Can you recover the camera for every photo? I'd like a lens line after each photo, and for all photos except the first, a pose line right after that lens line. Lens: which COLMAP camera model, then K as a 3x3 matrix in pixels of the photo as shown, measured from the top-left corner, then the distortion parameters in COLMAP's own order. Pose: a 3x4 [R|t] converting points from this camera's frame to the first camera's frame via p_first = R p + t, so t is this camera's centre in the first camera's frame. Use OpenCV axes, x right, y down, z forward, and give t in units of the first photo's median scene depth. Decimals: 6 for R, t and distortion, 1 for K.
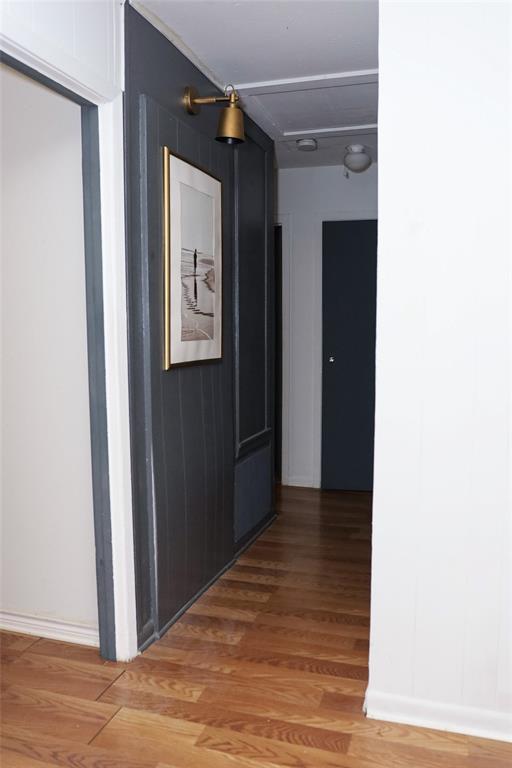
lens RADIAL K [[635.8, 0, 258.6], [0, 635.8, 384.1], [0, 0, 1]] dist [-0.089450, 0.075917]
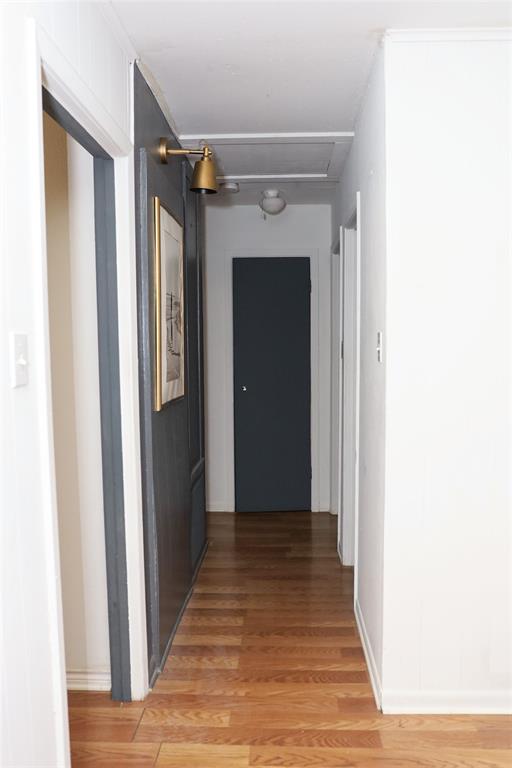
lens RADIAL K [[635.8, 0, 258.6], [0, 635.8, 384.1], [0, 0, 1]] dist [-0.089450, 0.075917]
pose [[0.962938, -0.022980, 0.268744, -0.292510], [0.030657, 0.999232, -0.024404, -0.039583], [-0.267977, 0.031738, 0.962902, -0.045239]]
